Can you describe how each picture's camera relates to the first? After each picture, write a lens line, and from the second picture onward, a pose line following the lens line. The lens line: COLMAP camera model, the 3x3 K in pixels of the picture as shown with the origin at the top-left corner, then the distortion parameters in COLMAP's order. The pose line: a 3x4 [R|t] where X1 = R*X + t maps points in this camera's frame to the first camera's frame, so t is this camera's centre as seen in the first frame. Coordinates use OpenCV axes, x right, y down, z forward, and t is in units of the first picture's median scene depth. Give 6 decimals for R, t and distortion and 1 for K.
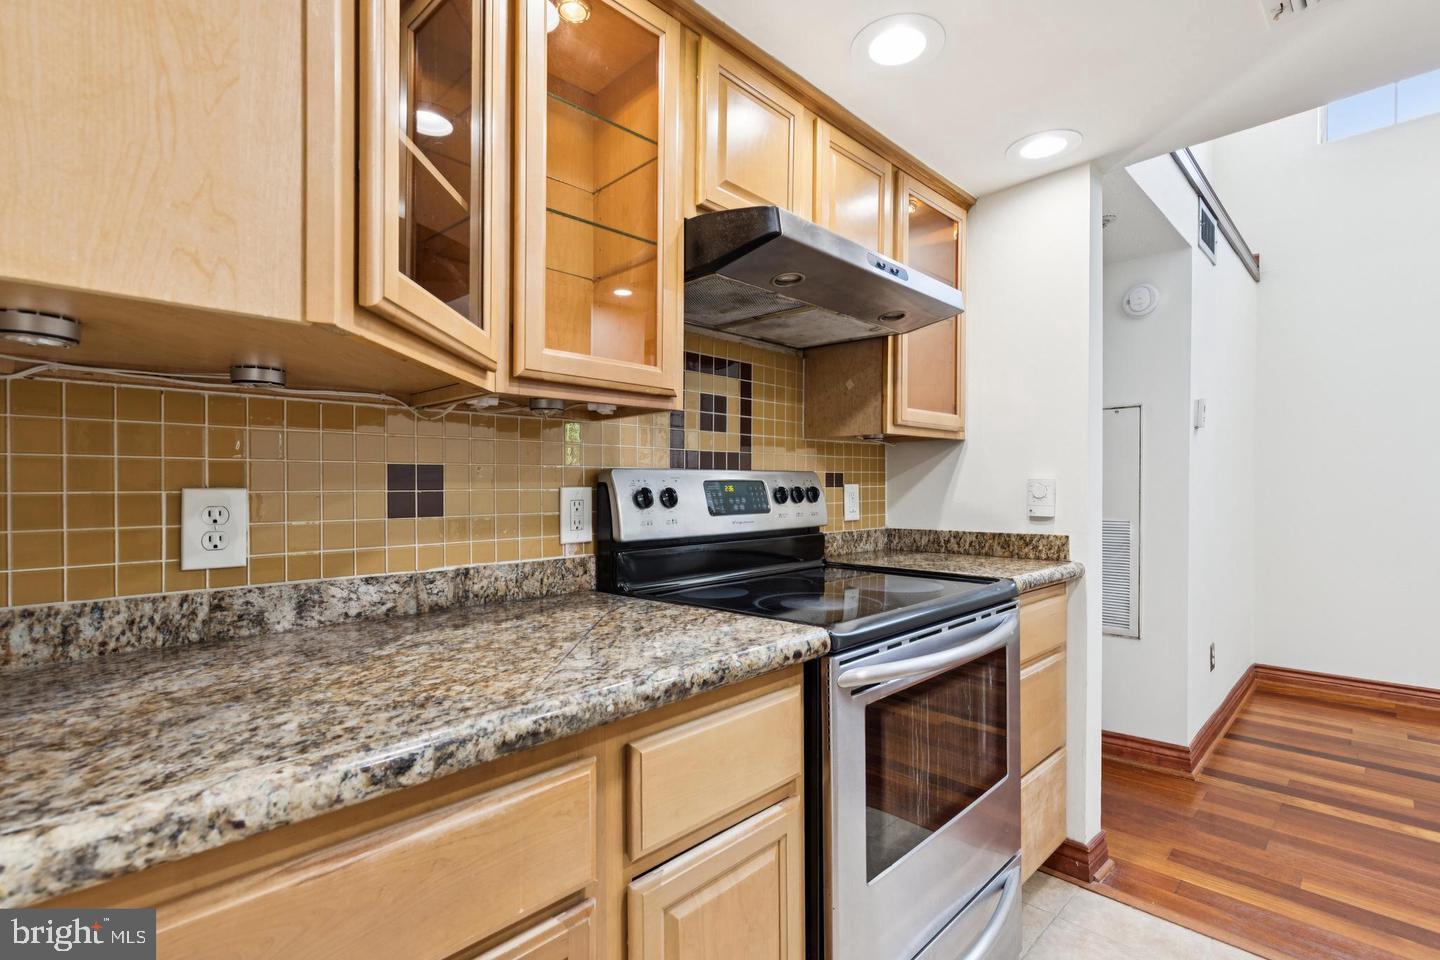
lens RADIAL K [[663.8, 0, 721.6], [0, 663.8, 489.5], [0, 0, 1]] dist [-0.000768, -0.000614]
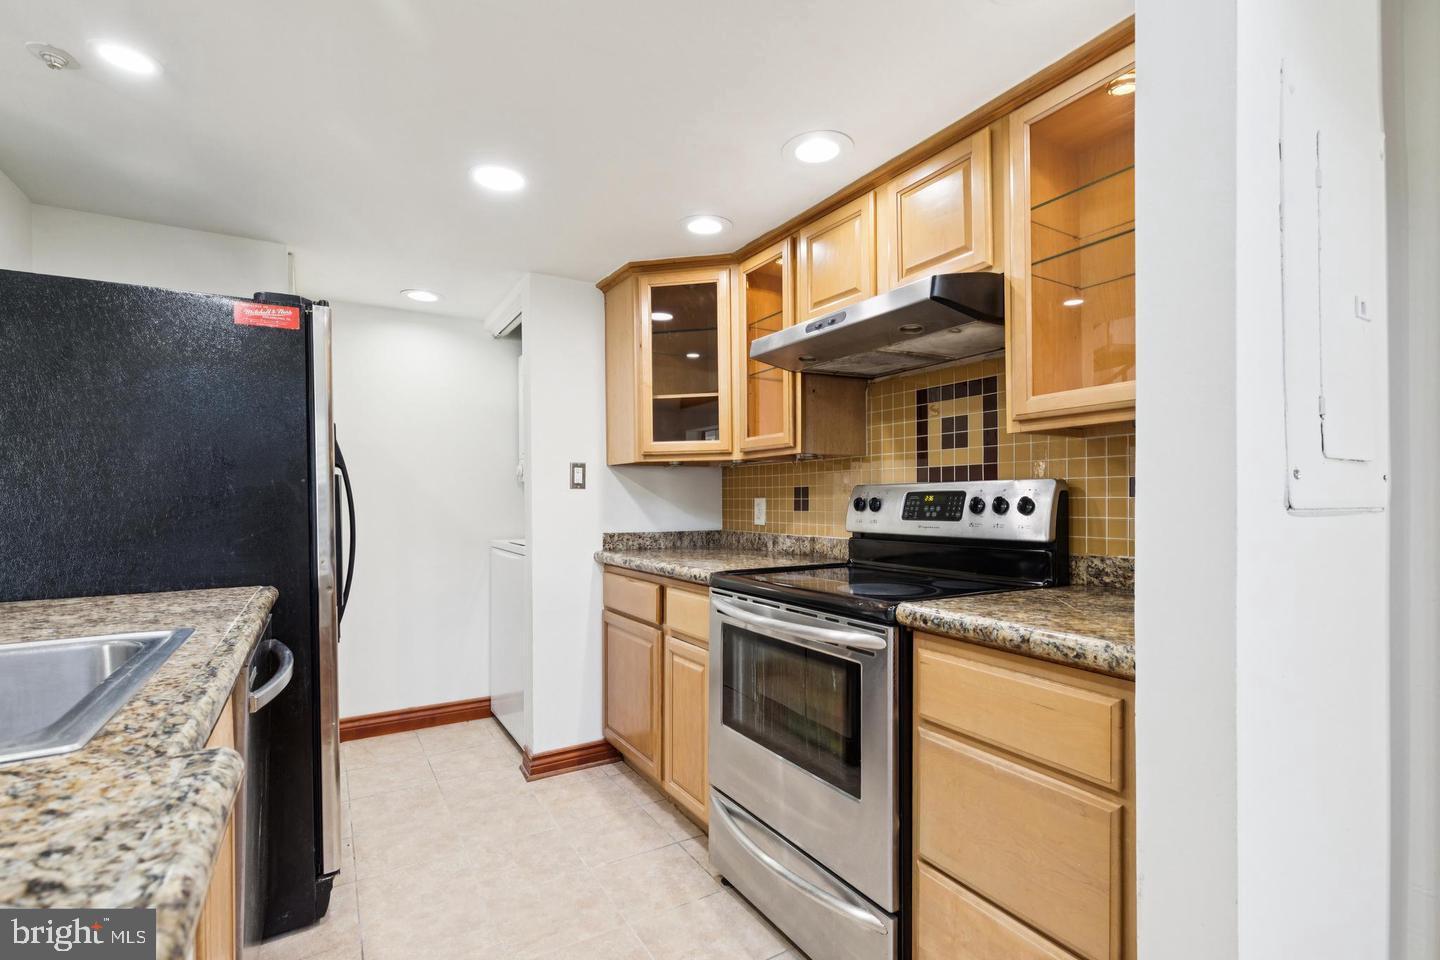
lens RADIAL K [[658.9, 0, 724.1], [0, 658.9, 501.1], [0, 0, 1]] dist [0.006004, 0.000134]
pose [[-0.233832, 0.009291, -0.972233, 1.253031], [0.001753, 0.999957, 0.009134, -0.007773], [0.972275, 0.000432, -0.233838, 0.924492]]
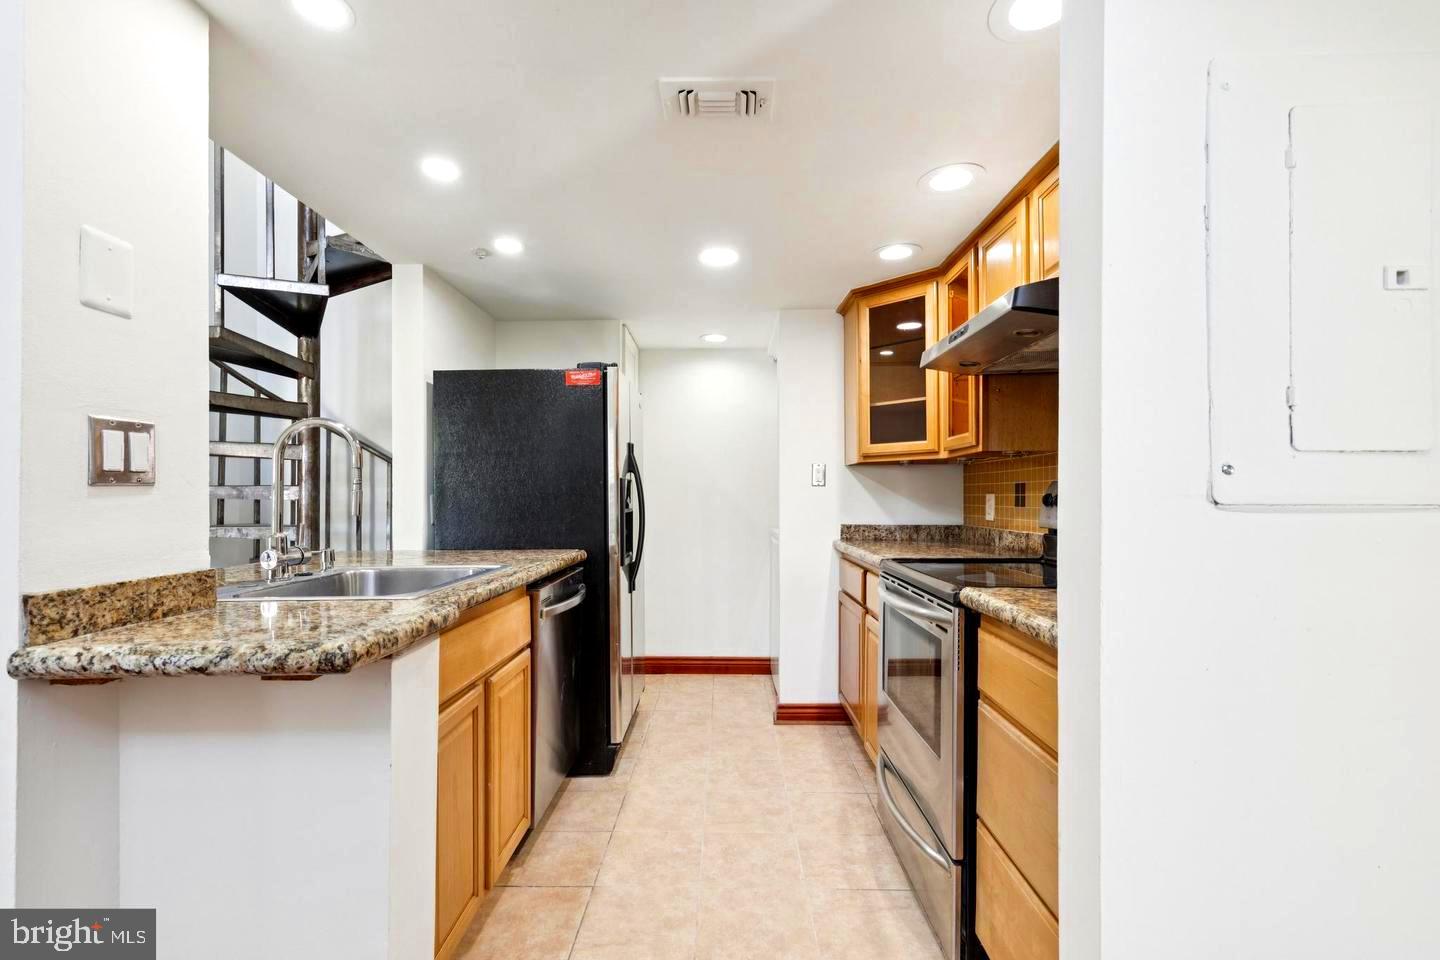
lens RADIAL K [[649.7, 0, 714.8], [0, 649.7, 491.5], [0, 0, 1]] dist [0.007848, 0.000071]
pose [[-0.718341, 0.001637, -0.695689, 1.289878], [0.003110, 0.999995, -0.000858, -0.007337], [0.695684, -0.002780, -0.718342, 1.352332]]
